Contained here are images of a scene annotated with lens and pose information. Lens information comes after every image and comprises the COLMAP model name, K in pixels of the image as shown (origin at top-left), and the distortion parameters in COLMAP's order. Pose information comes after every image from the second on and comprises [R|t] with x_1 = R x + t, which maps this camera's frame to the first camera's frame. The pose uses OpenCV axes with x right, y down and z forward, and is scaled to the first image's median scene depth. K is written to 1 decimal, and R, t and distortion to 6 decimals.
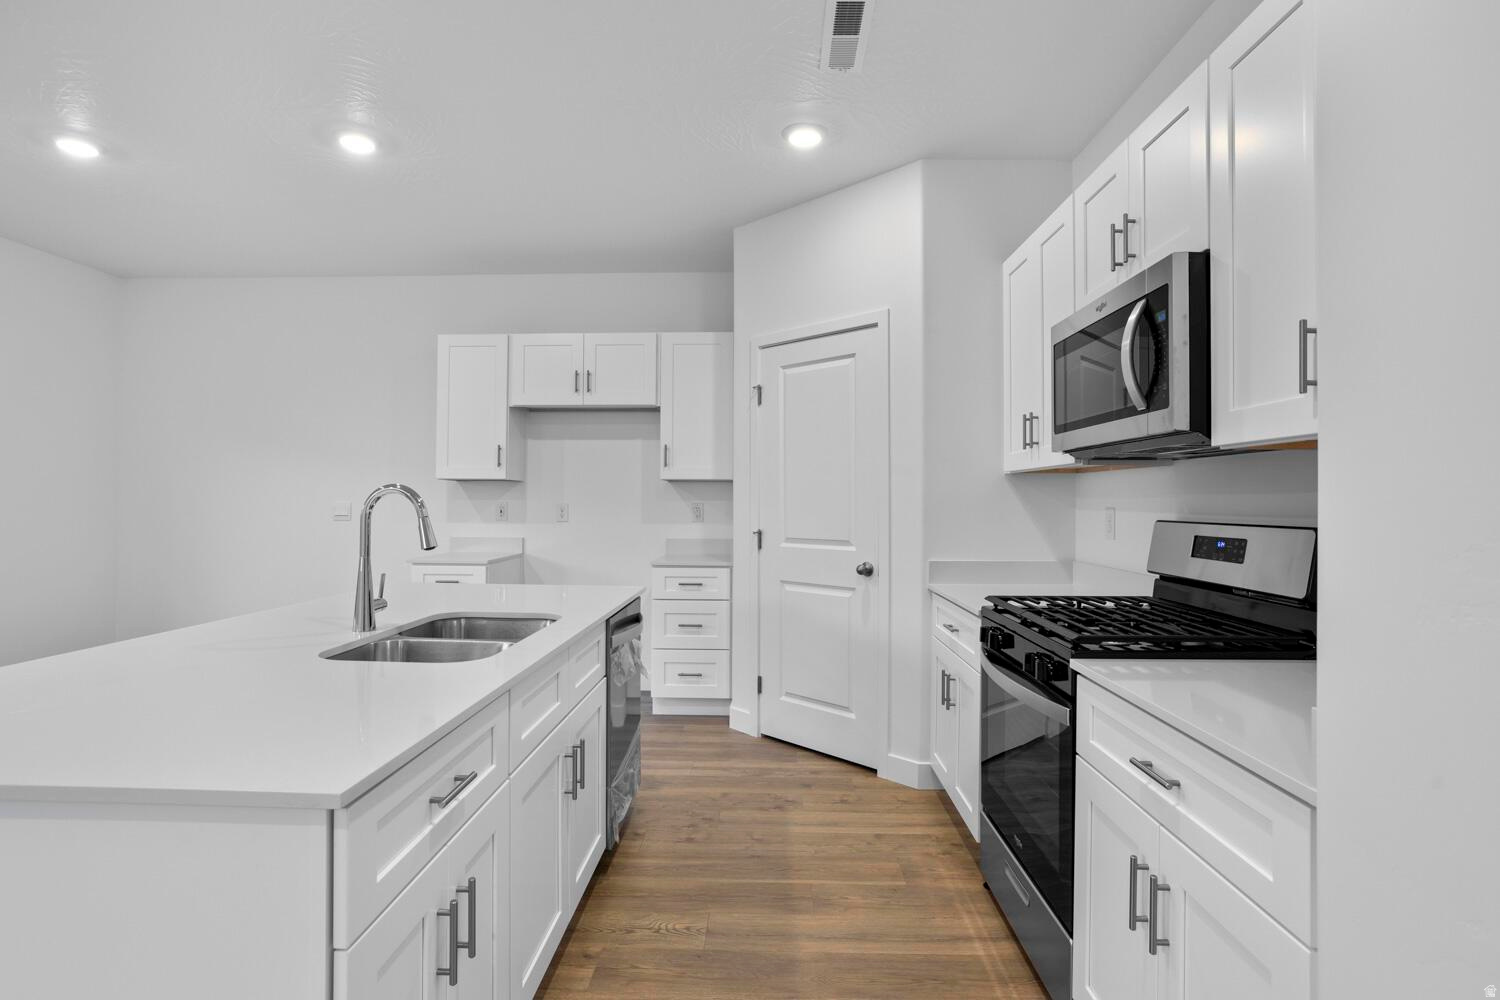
lens RADIAL K [[777.8, 0, 751.1], [0, 777.8, 498.4], [0, 0, 1]] dist [0.004002, 0.000262]
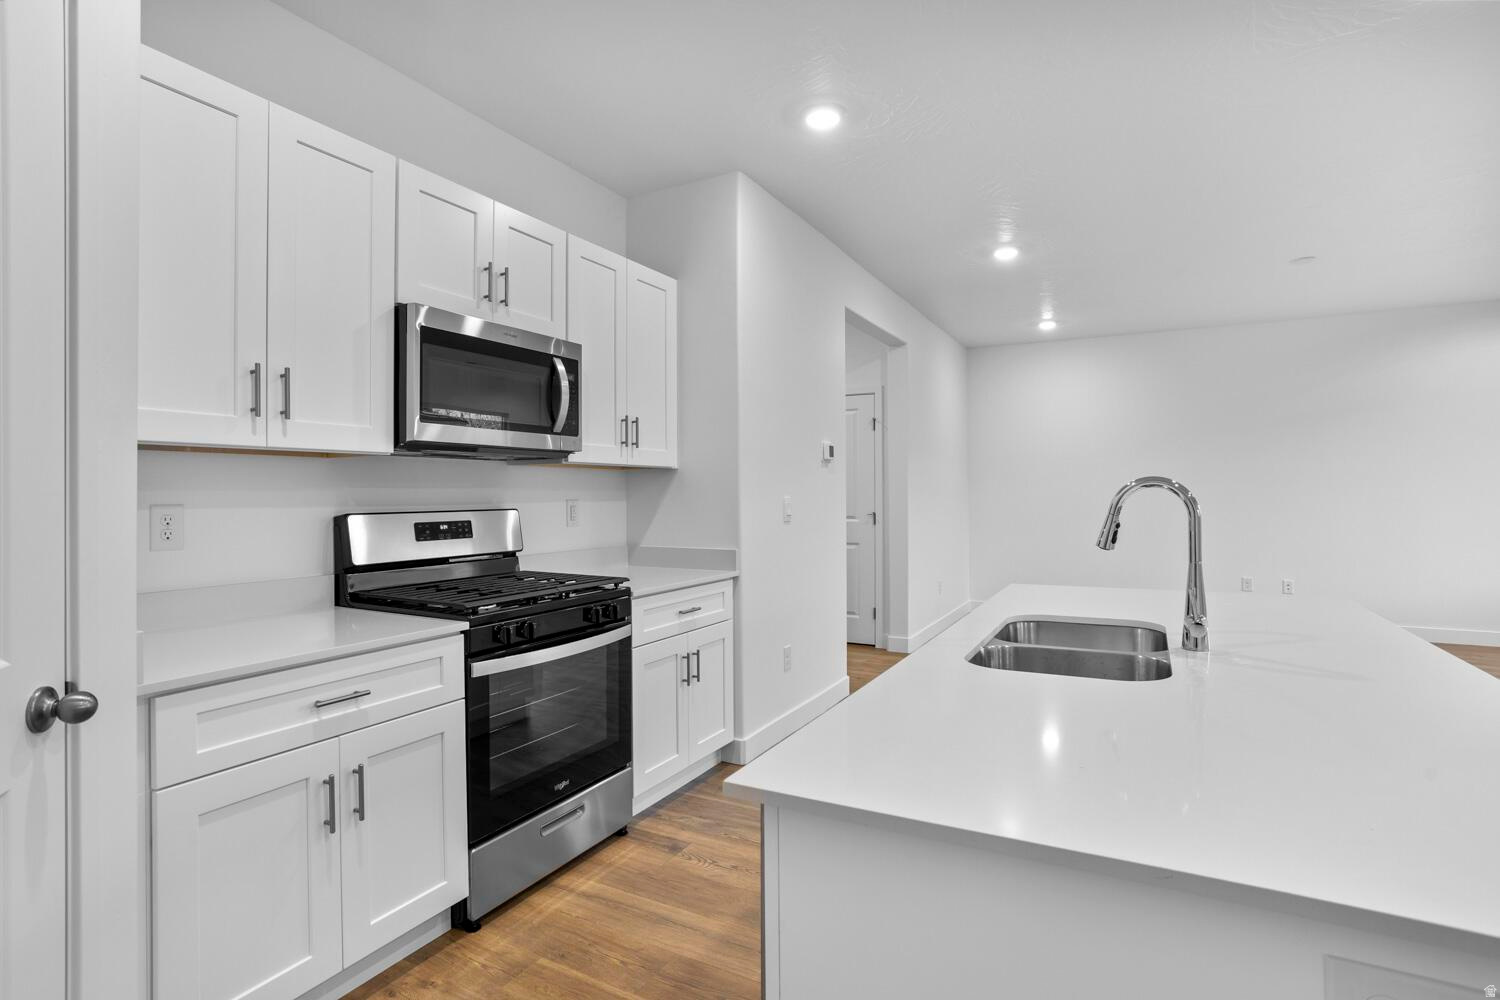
lens RADIAL K [[777.8, 0, 751.6], [0, 777.8, 495.2], [0, 0, 1]] dist [0.004002, 0.000262]
pose [[-0.899949, -0.008070, 0.435921, -0.416142], [-0.008956, 0.999960, 0.000021, 0.001028], [-0.435903, -0.003885, -0.899985, 1.908552]]
